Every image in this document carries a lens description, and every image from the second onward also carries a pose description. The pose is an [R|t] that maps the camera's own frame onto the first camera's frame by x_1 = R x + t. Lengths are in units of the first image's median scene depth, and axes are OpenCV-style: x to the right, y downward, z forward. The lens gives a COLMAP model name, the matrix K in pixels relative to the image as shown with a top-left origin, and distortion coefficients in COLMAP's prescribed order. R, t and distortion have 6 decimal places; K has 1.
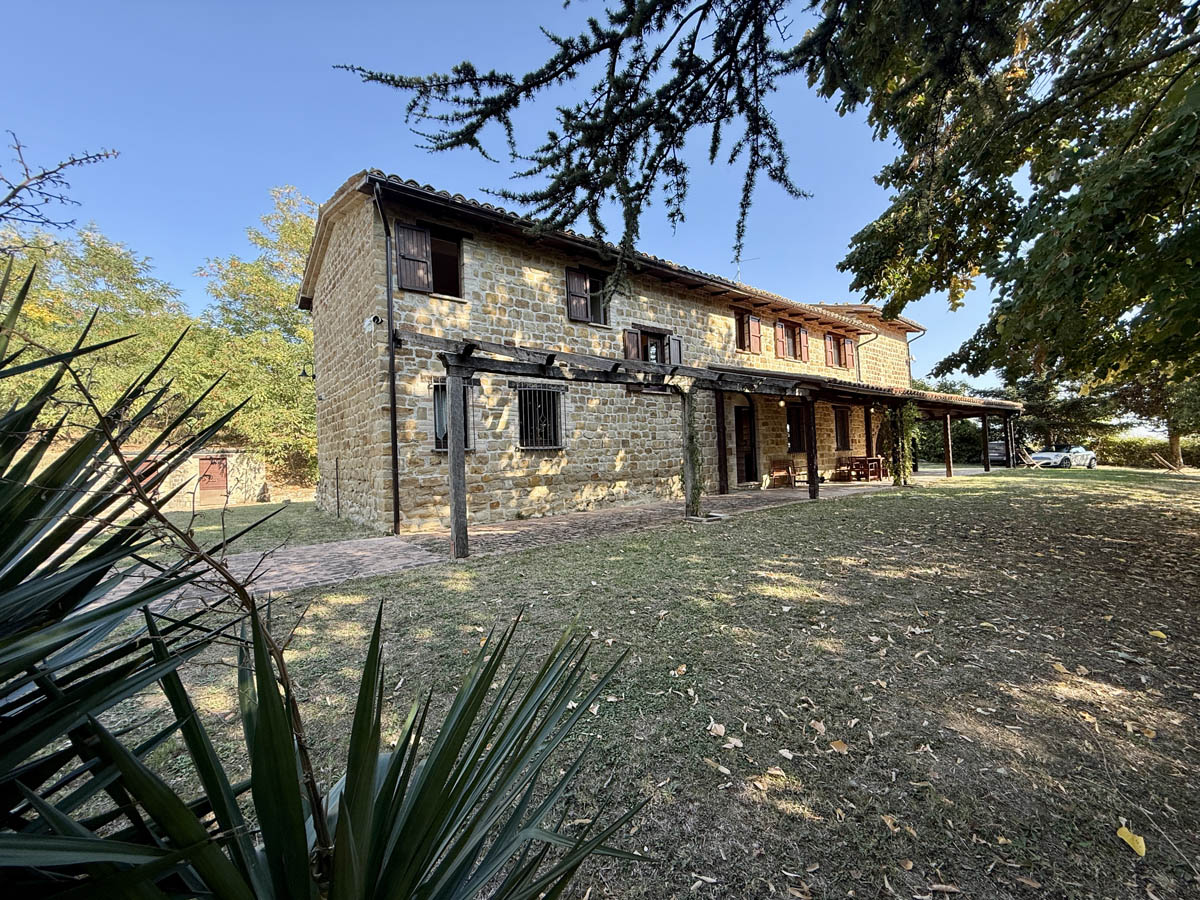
lens RADIAL K [[479.2, 0, 597.6], [0, 479.2, 447.1], [0, 0, 1]] dist [-0.001204, 0.000360]
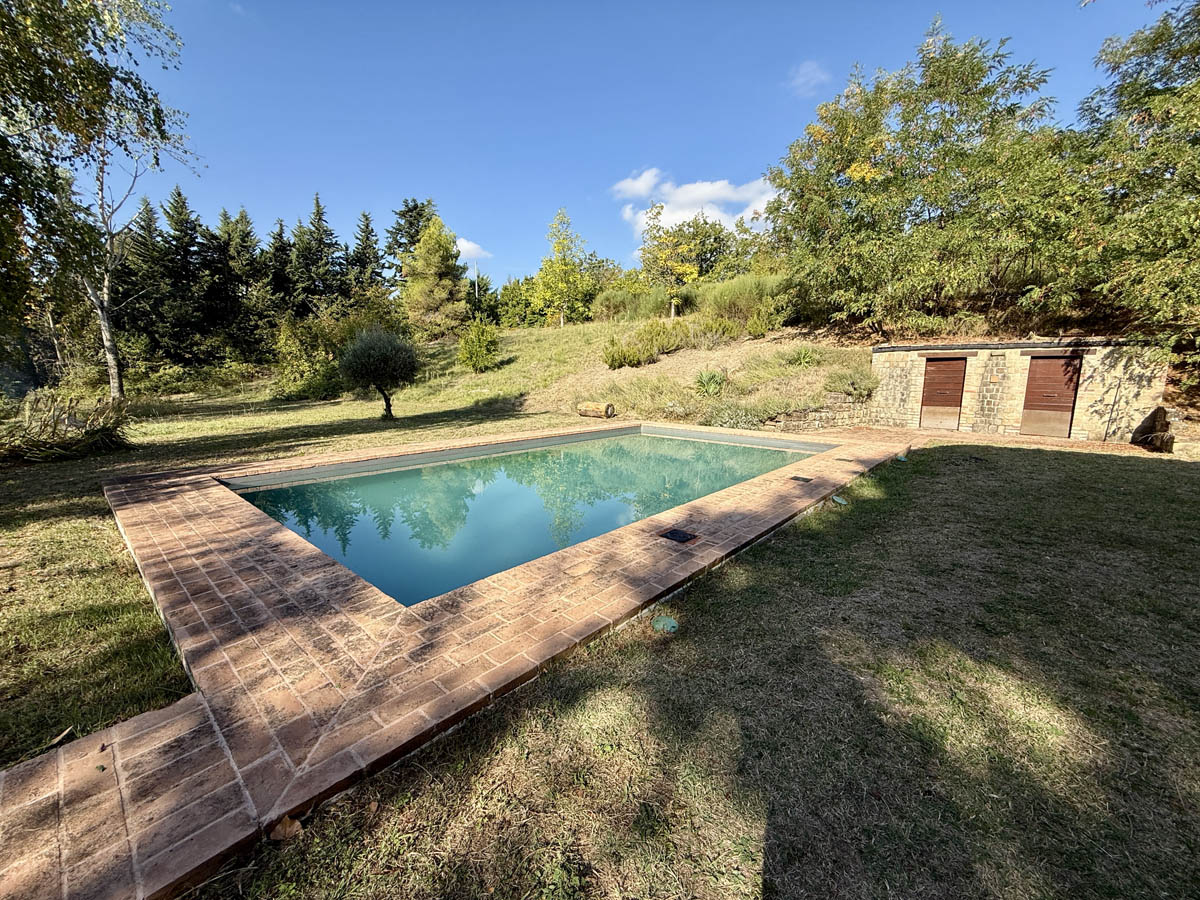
lens RADIAL K [[479.2, 0, 599.6], [0, 479.2, 449.4], [0, 0, 1]] dist [-0.001204, 0.000360]
pose [[0.155009, 0.202959, -0.966840, -0.605395], [0.015126, 0.978067, 0.207741, 0.010498], [0.987797, -0.046826, 0.148539, 0.719057]]
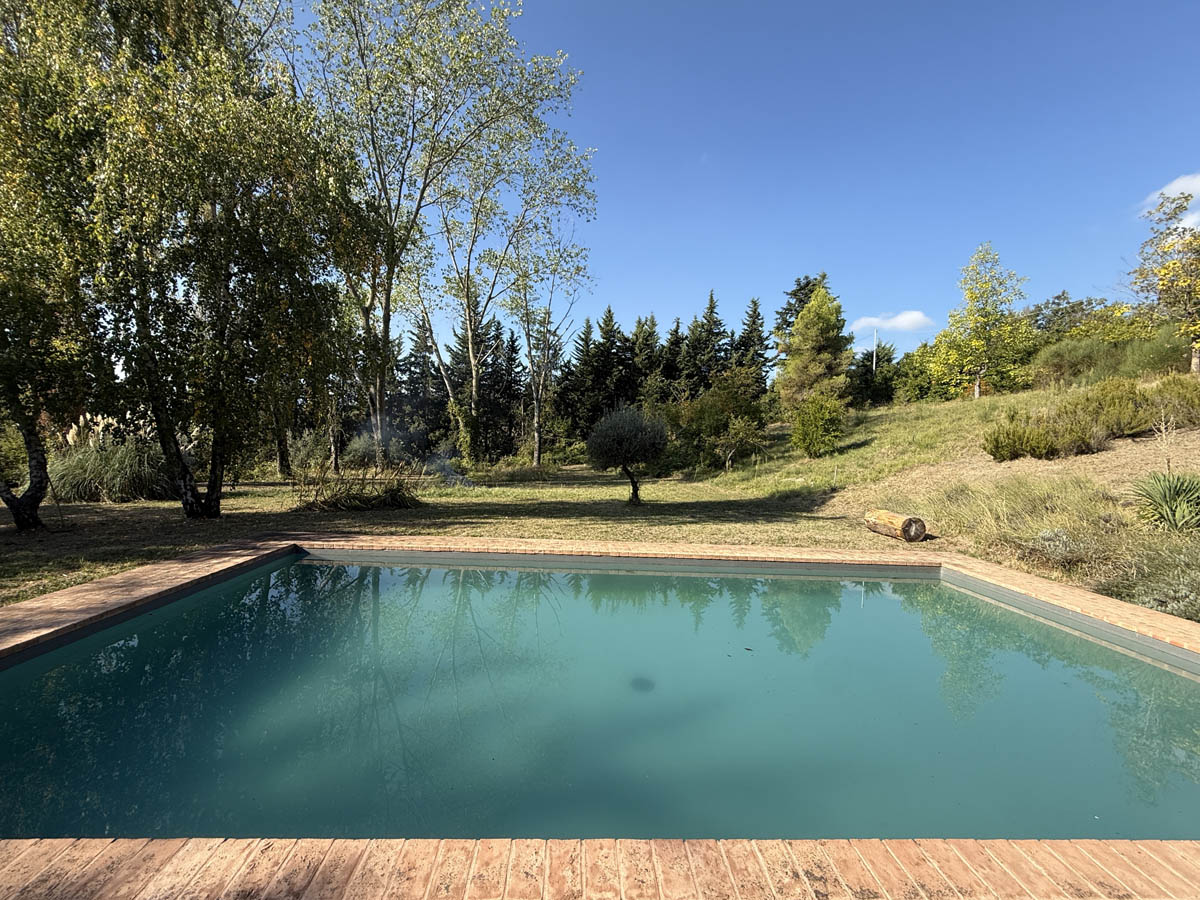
lens RADIAL K [[502.1, 0, 597.4], [0, 502.1, 447.6], [0, 0, 1]] dist [-0.000114, 0.000004]
pose [[-0.599802, 0.029829, -0.799593, -0.953594], [0.012396, 0.999531, 0.027989, 0.016904], [0.800053, 0.006876, -0.599890, 1.048164]]
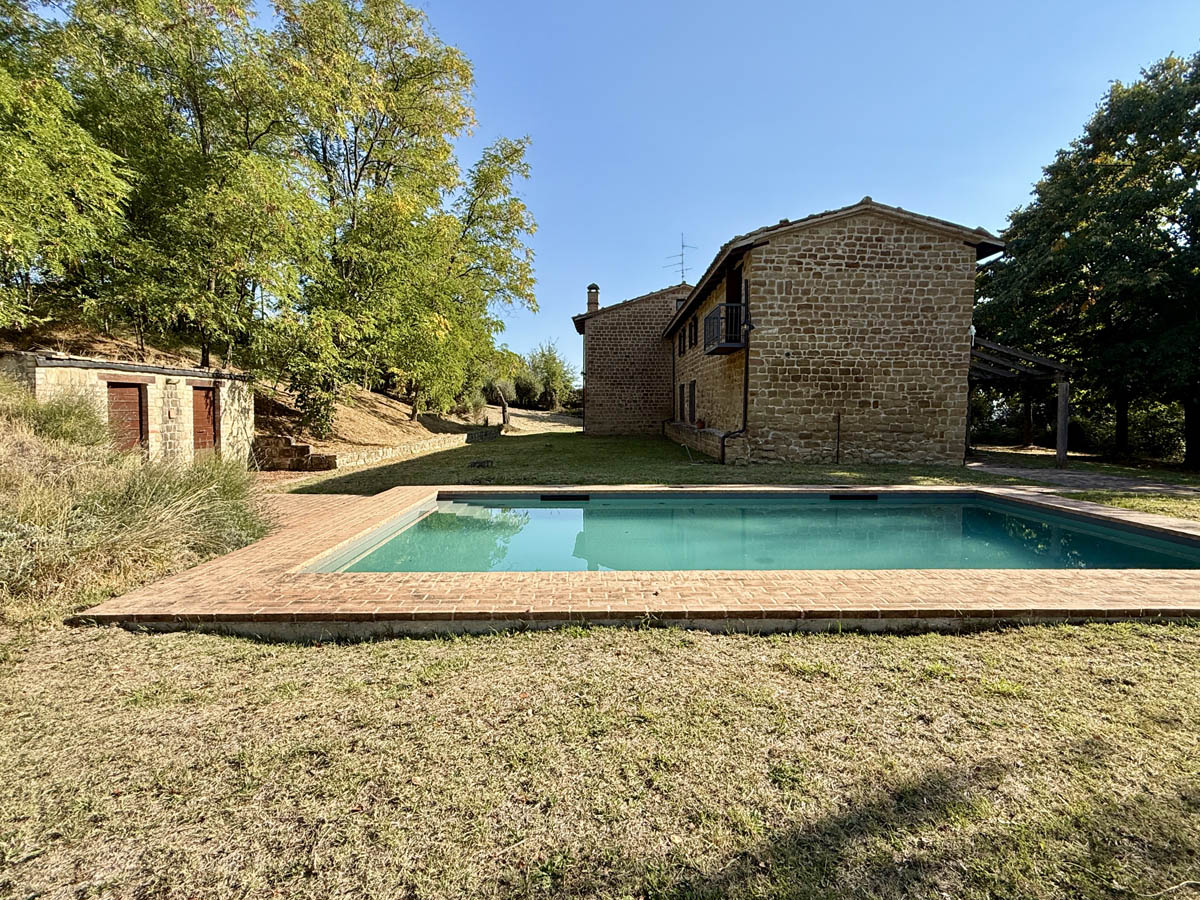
lens RADIAL K [[593.4, 0, 600.3], [0, 593.4, 448.8], [0, 0, 1]] dist [-0.003900, 0.001425]
pose [[0.627638, -0.003024, 0.778500, -2.004073], [-0.053348, 0.997475, 0.046884, 0.071635], [-0.776675, -0.070958, 0.625892, 0.527215]]
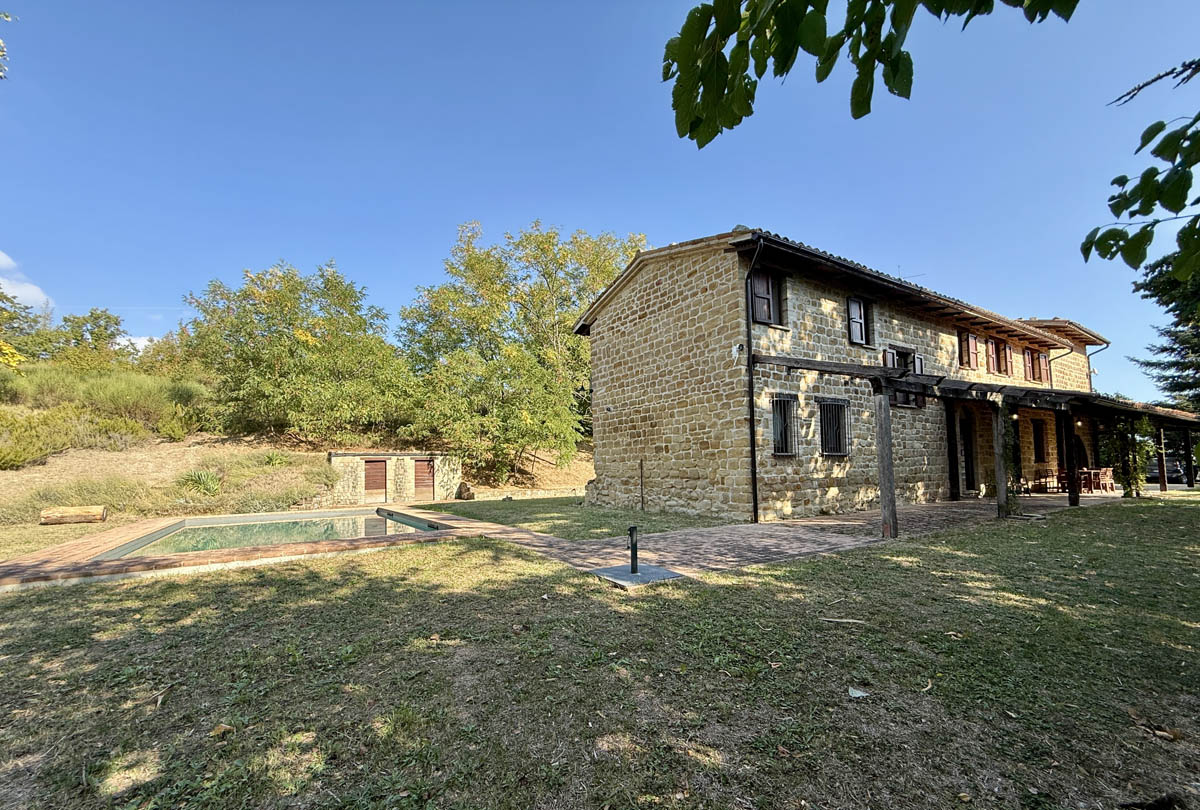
lens RADIAL K [[479.7, 0, 596.9], [0, 479.7, 448.4], [0, 0, 1]] dist [0.000491, -0.000380]
pose [[0.993680, 0.014903, -0.111259, -0.511492], [-0.016972, 0.999700, -0.017678, 0.016973], [0.110962, 0.019455, 0.993634, -0.194559]]
